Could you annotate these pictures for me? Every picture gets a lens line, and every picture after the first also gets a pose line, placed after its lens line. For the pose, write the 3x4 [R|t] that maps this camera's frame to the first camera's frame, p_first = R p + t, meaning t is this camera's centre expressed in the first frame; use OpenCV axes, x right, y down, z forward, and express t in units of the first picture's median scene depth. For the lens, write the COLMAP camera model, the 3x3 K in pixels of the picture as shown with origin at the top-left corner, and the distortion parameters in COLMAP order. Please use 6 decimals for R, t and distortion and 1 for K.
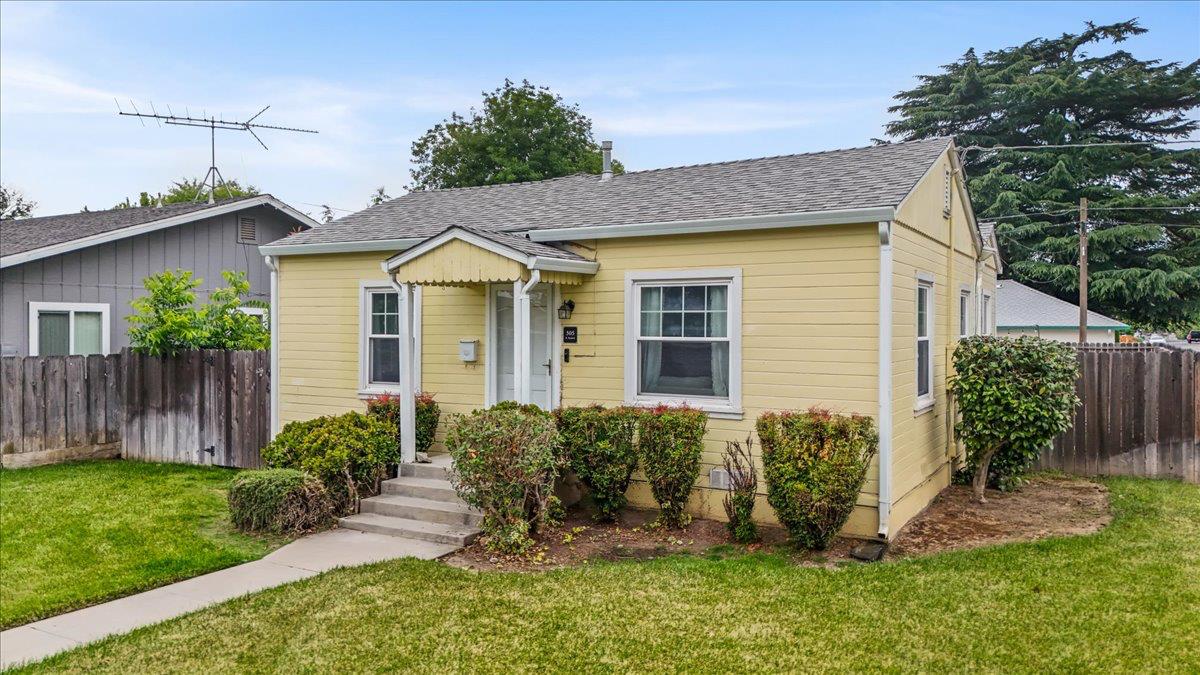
lens RADIAL K [[879.3, 0, 601.6], [0, 879.3, 334.0], [0, 0, 1]] dist [0.076802, -0.073068]
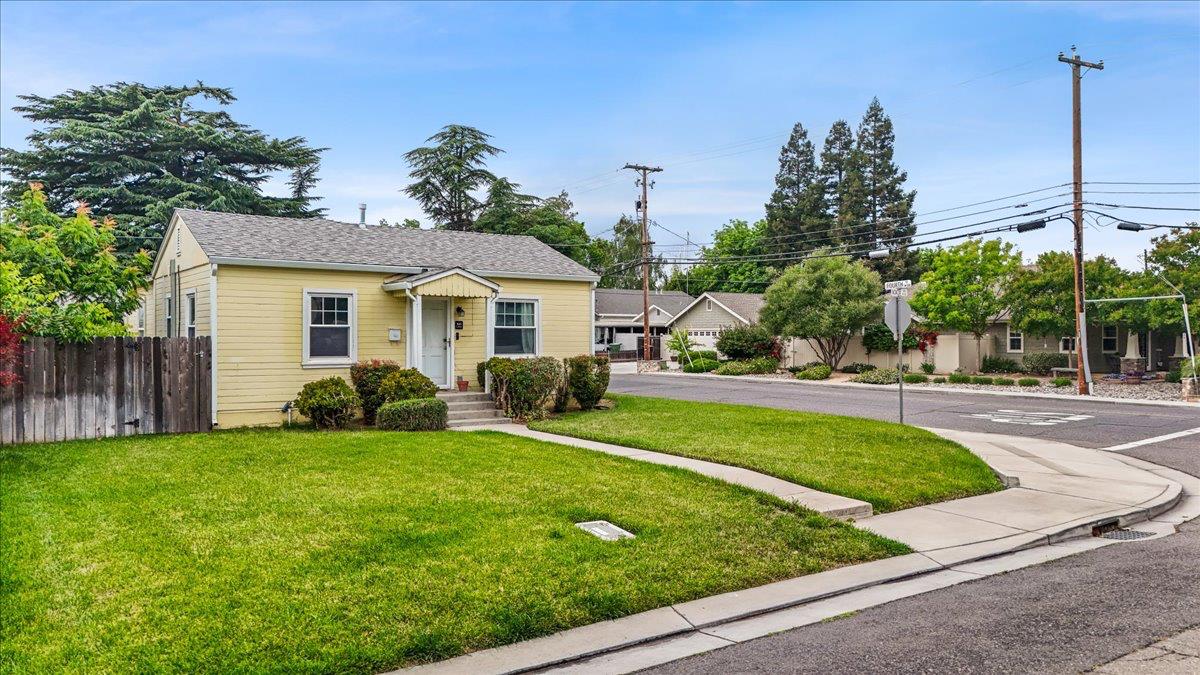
lens RADIAL K [[879.3, 0, 601.6], [0, 879.3, 334.0], [0, 0, 1]] dist [0.076802, -0.073068]
pose [[0.416336, -0.001069, 0.909210, -1.429189], [0.005403, 0.999985, -0.001299, 0.021232], [-0.909195, 0.005454, 0.416336, -0.058629]]
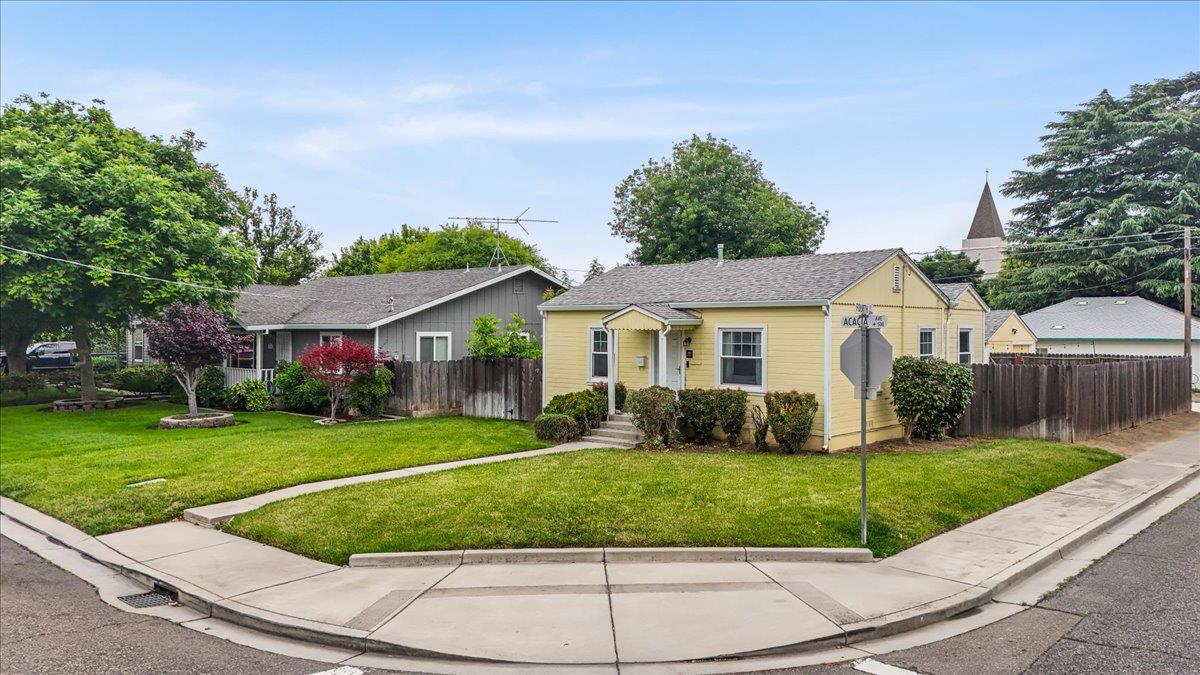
lens RADIAL K [[879.3, 0, 601.6], [0, 879.3, 334.0], [0, 0, 1]] dist [0.076802, -0.073068]
pose [[0.974469, 0.001618, -0.224518, 0.195058], [-0.002025, 0.999997, -0.001583, -0.036797], [0.224515, 0.001997, 0.974469, -0.897587]]
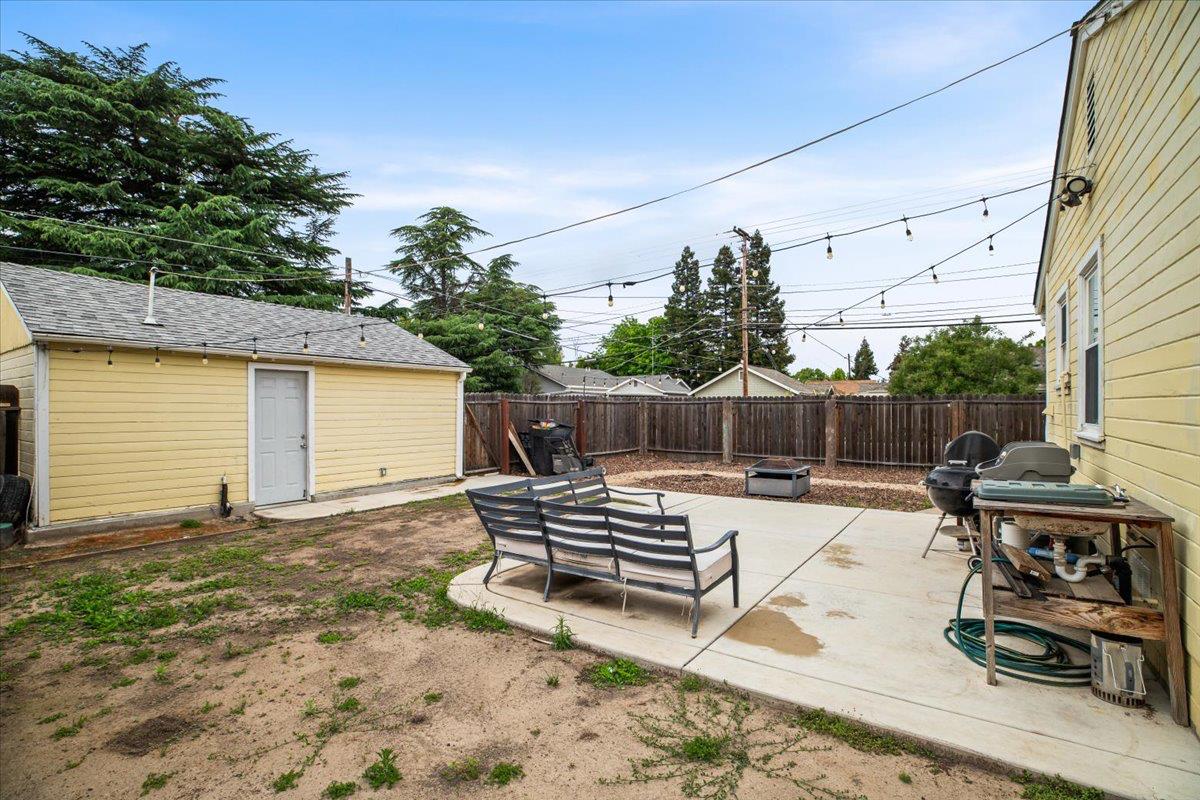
lens RADIAL K [[545.5, 0, 603.5], [0, 545.5, 410.3], [0, 0, 1]] dist [-0.046182, 0.009271]
pose [[0.074071, -0.007923, 0.997222, -0.105385], [0.003432, 0.999965, 0.007690, 0.041662], [-0.997247, 0.002853, 0.074095, 2.079659]]
